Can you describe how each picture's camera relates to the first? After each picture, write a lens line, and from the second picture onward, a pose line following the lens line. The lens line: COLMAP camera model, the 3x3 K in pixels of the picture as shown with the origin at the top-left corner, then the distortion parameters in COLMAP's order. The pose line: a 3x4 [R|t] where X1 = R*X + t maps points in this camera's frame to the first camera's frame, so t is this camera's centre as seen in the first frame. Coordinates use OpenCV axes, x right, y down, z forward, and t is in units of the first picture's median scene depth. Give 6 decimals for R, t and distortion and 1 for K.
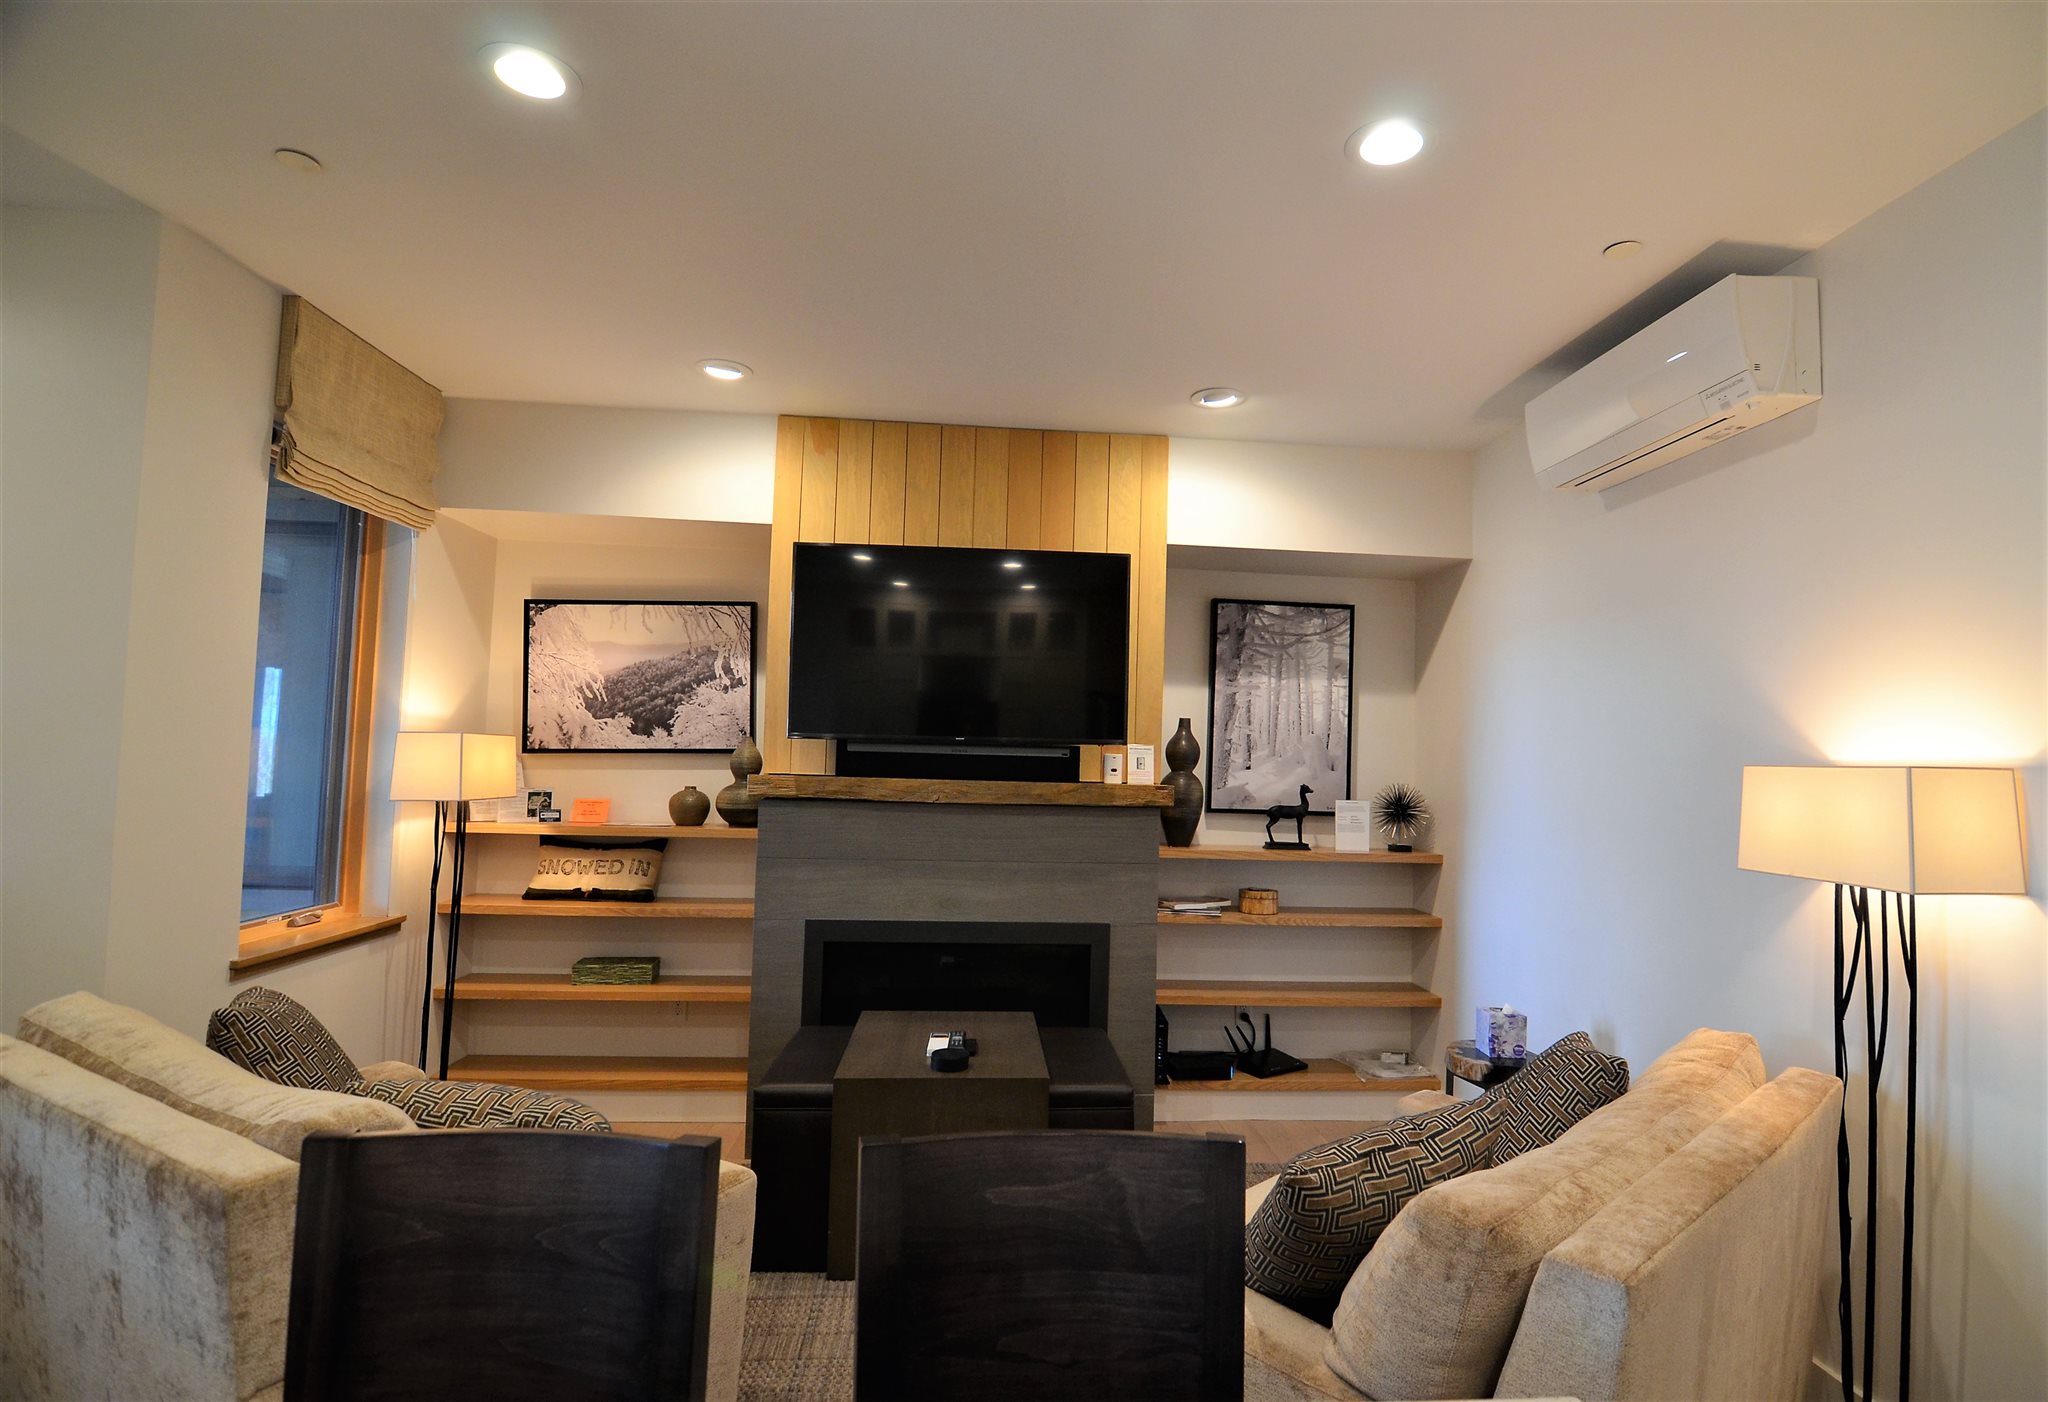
lens RADIAL K [[1035.6, 0, 1029.9], [0, 1035.6, 692.8], [0, 0, 1]] dist [-0.009020, -0.007146]
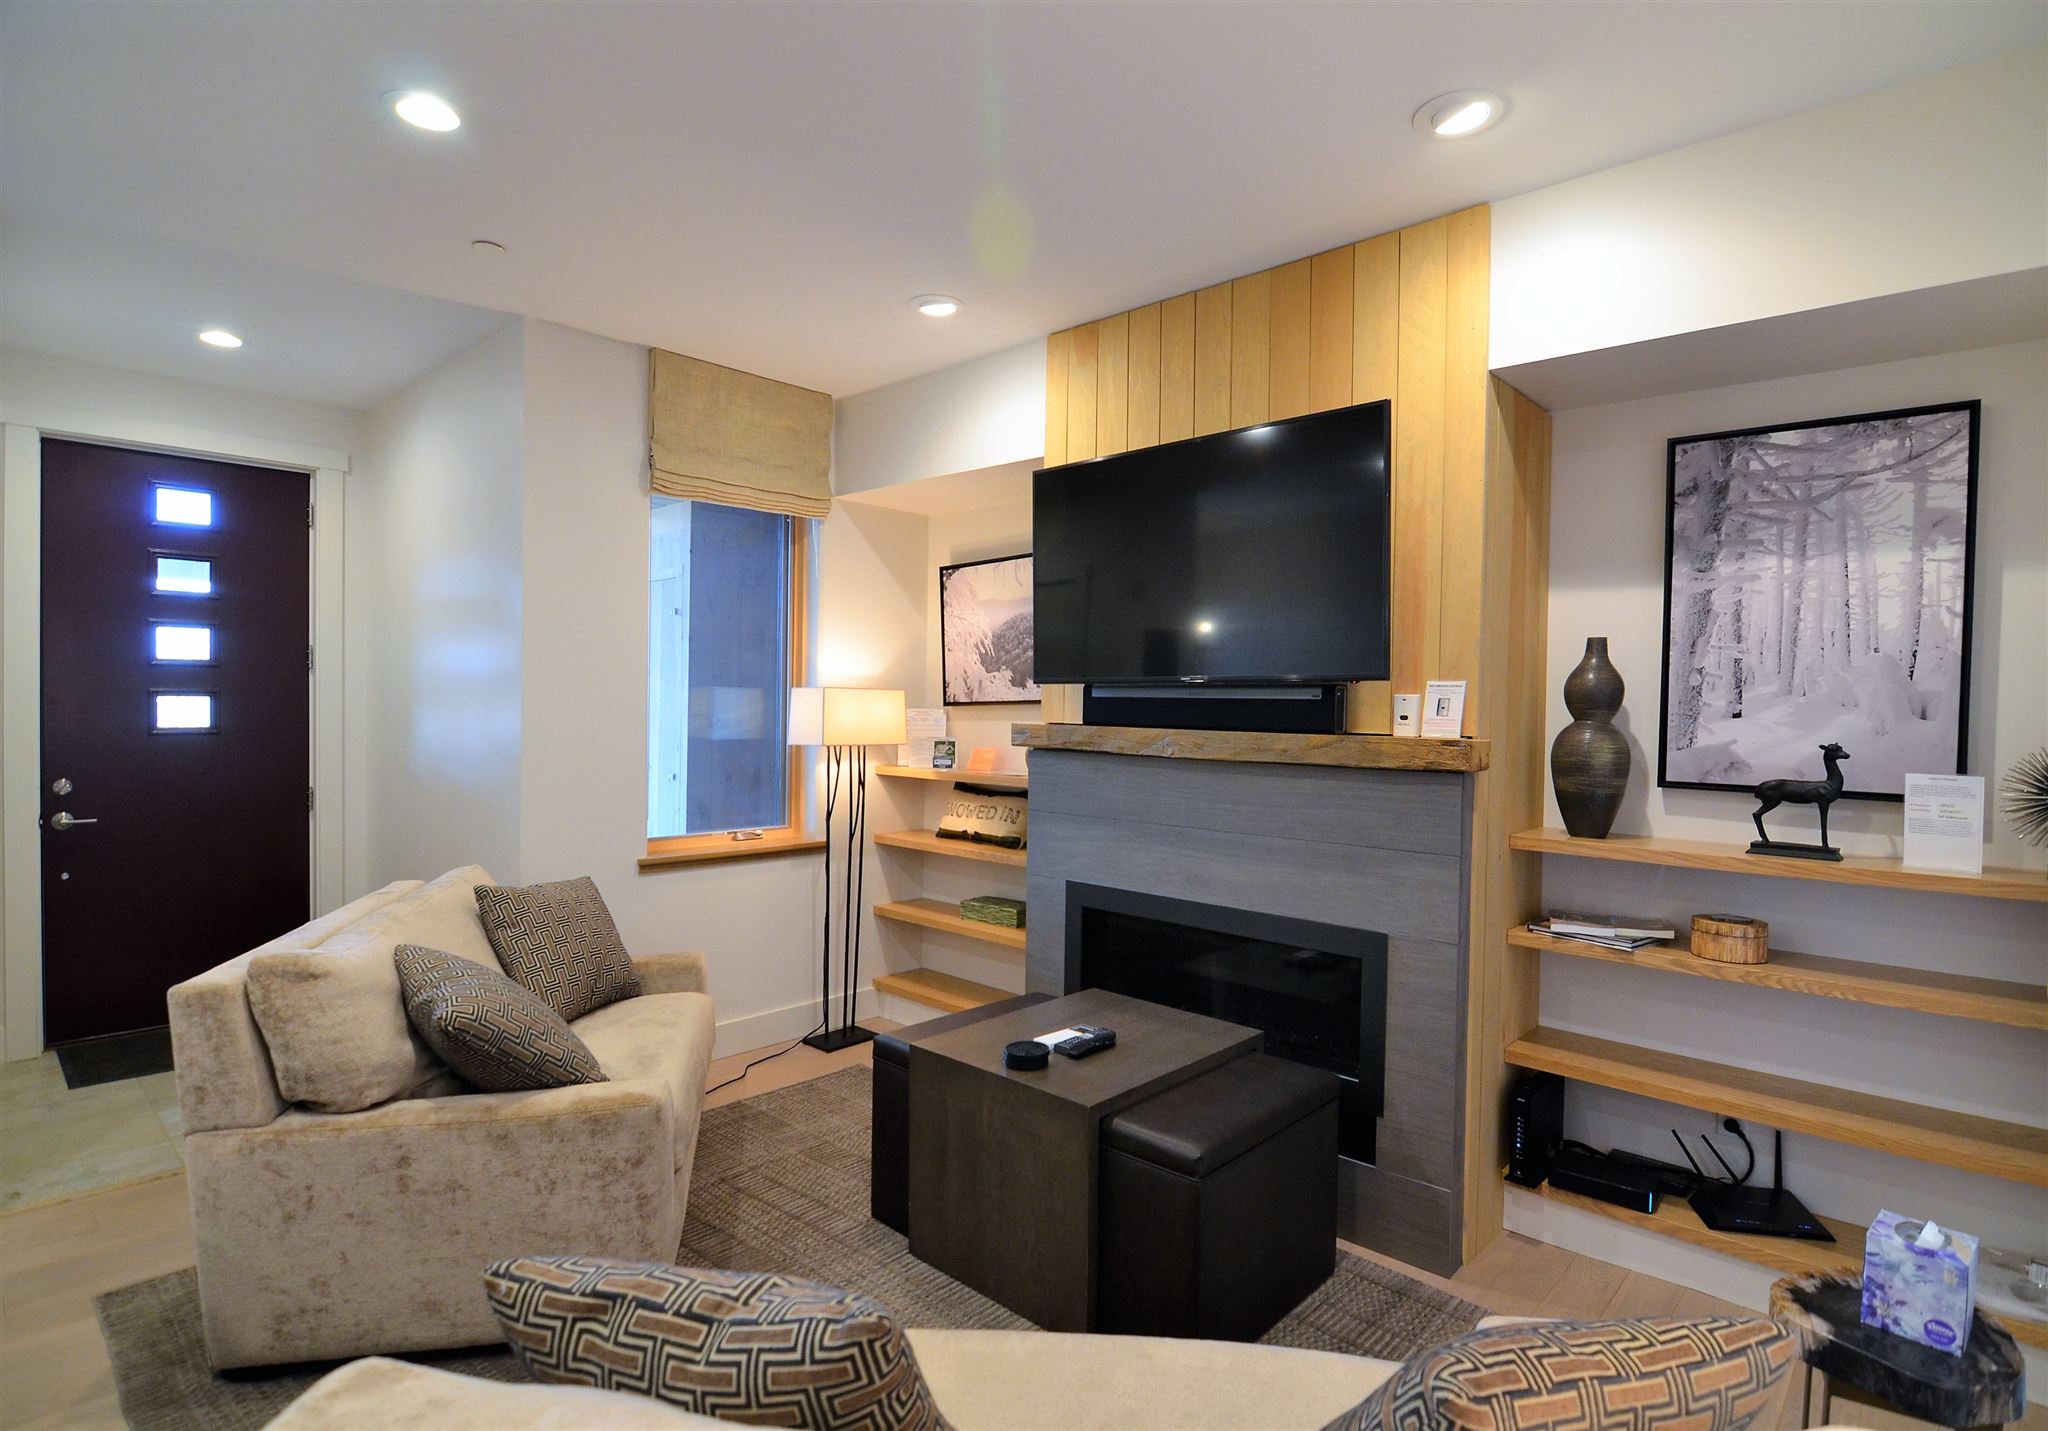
lens RADIAL K [[1035.6, 0, 1021.3], [0, 1035.6, 716.8], [0, 0, 1]] dist [-0.009020, -0.007146]
pose [[0.677449, -0.006180, -0.735544, 0.389144], [0.048737, 0.998144, 0.036502, 0.033817], [0.733954, -0.060577, 0.676493, 0.316272]]
